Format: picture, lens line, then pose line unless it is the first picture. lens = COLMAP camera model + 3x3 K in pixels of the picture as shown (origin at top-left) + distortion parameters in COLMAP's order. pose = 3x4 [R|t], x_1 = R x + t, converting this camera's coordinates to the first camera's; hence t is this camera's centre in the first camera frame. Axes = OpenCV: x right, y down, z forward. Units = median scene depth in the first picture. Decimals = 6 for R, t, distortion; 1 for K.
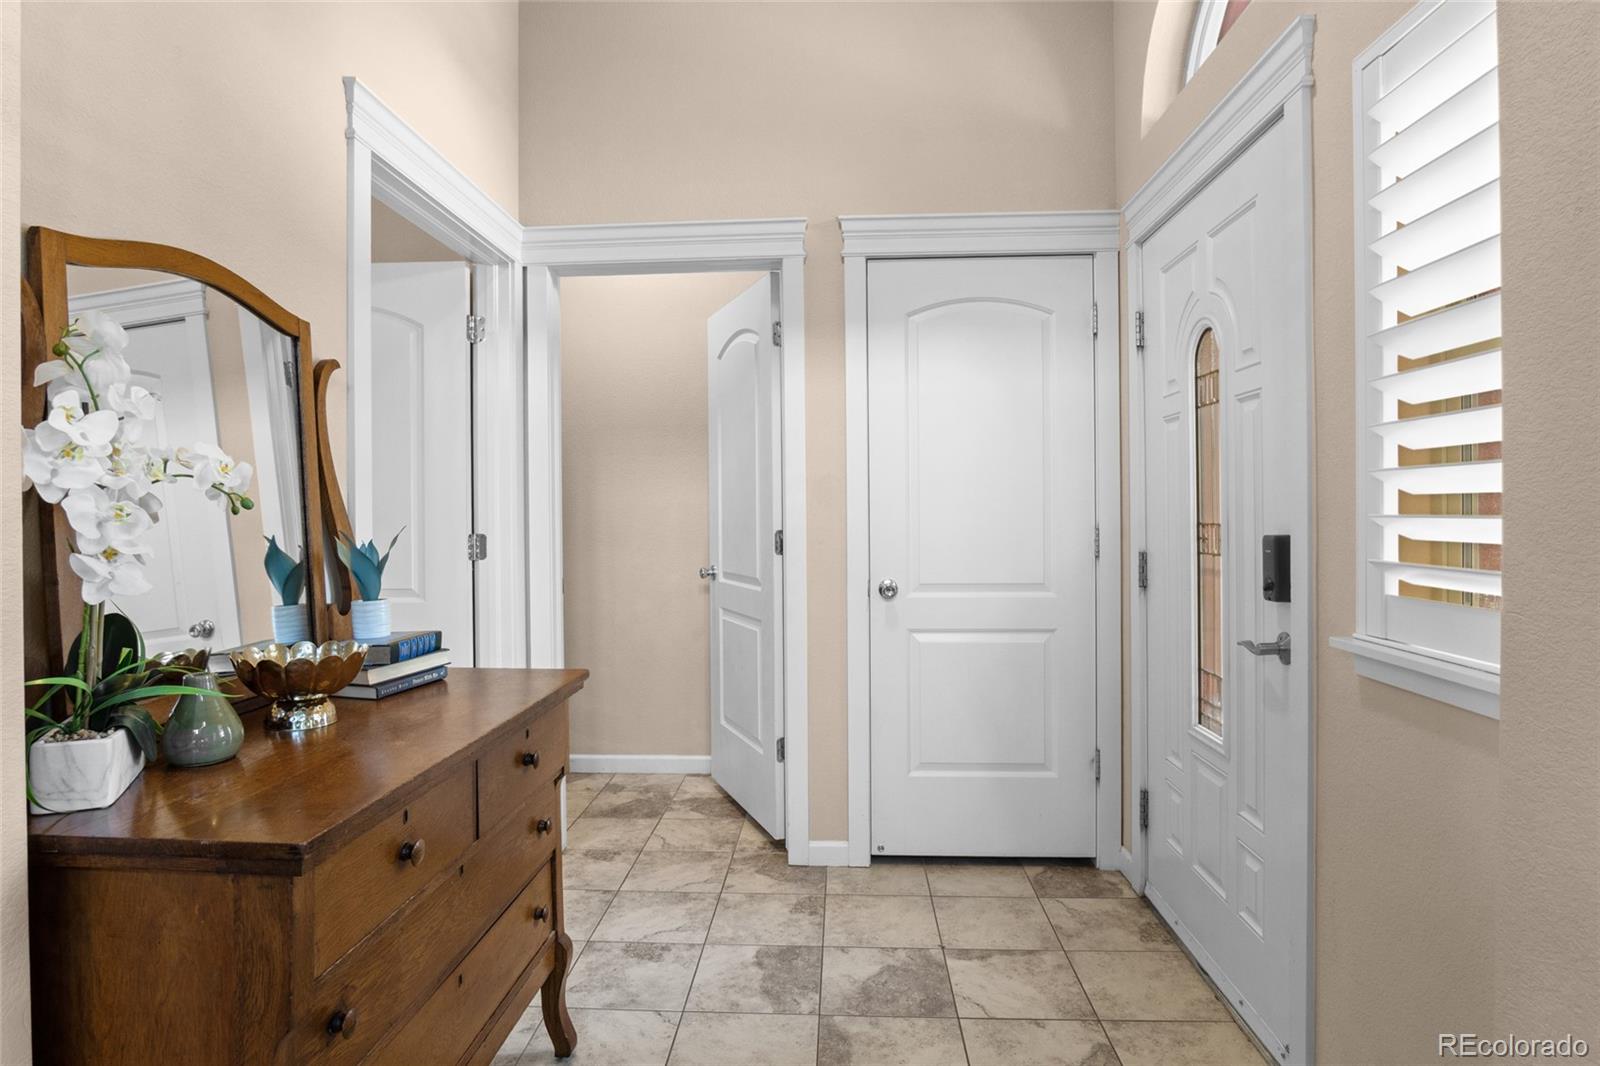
lens RADIAL K [[858.4, 0, 789.7], [0, 858.4, 524.0], [0, 0, 1]] dist [-0.034755, 0.010109]
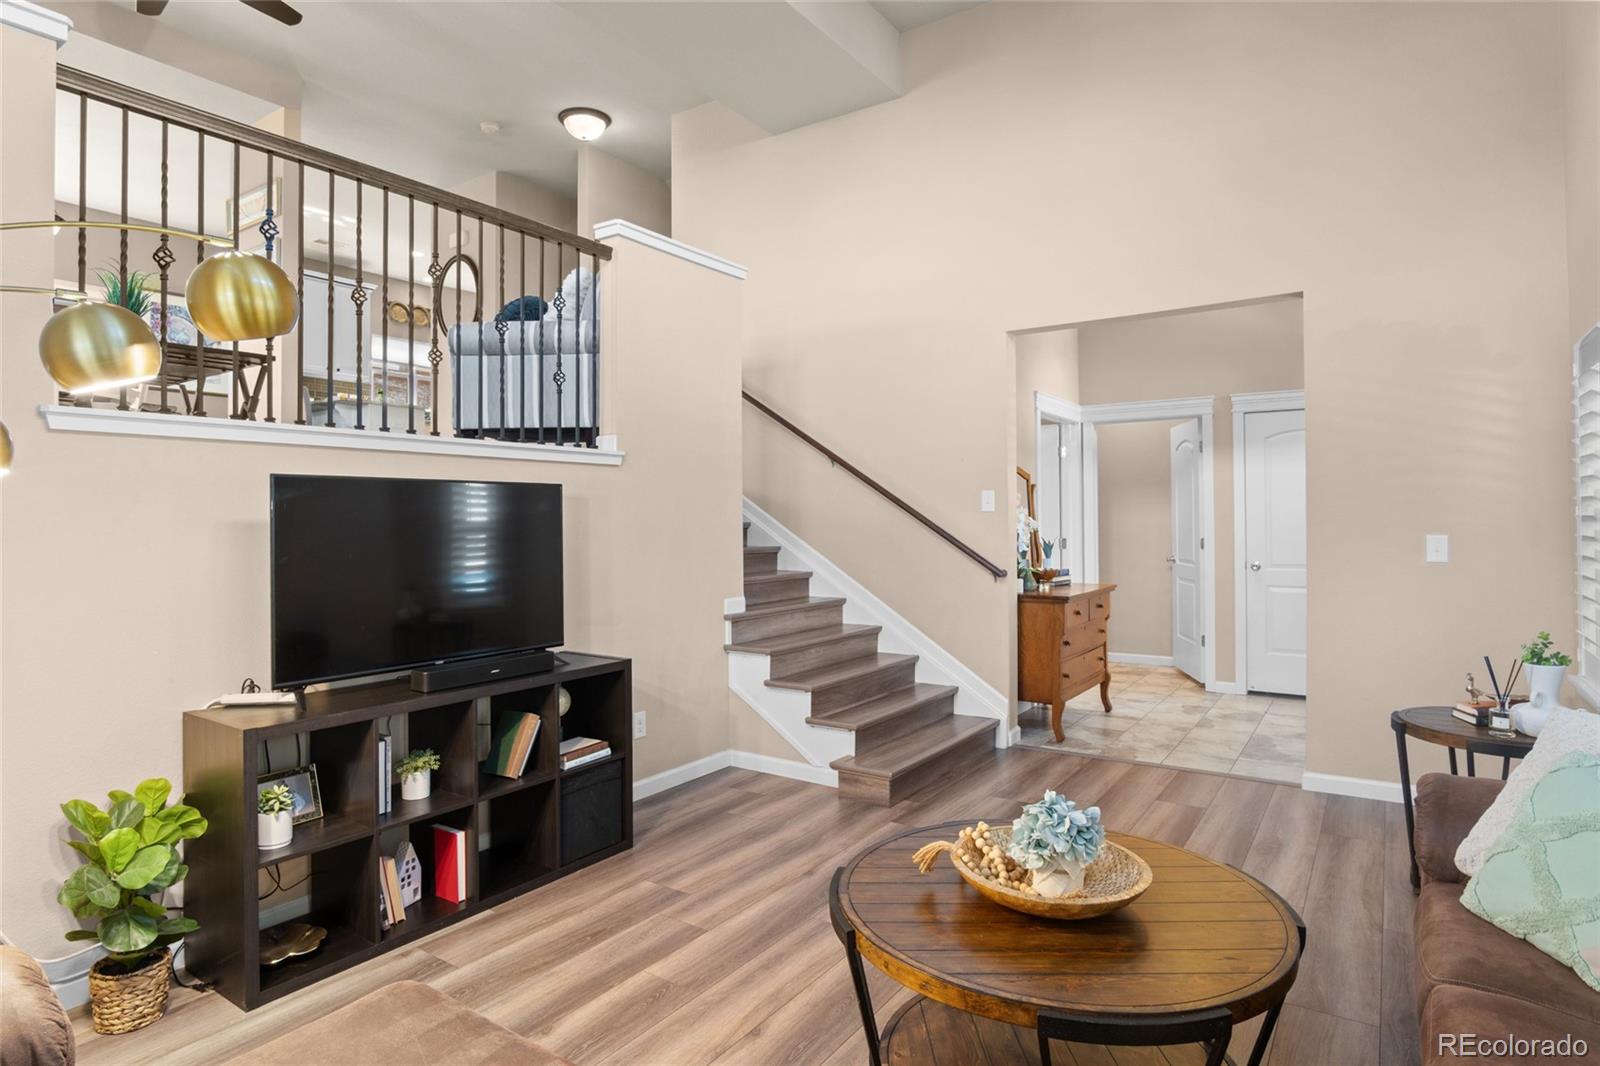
lens RADIAL K [[858.4, 0, 800.1], [0, 858.4, 511.3], [0, 0, 1]] dist [-0.034755, 0.010109]
pose [[0.855070, -0.003981, -0.518498, 0.244165], [-0.004934, 0.999863, -0.015814, -0.021325], [0.518490, 0.016080, 0.854933, -1.413899]]
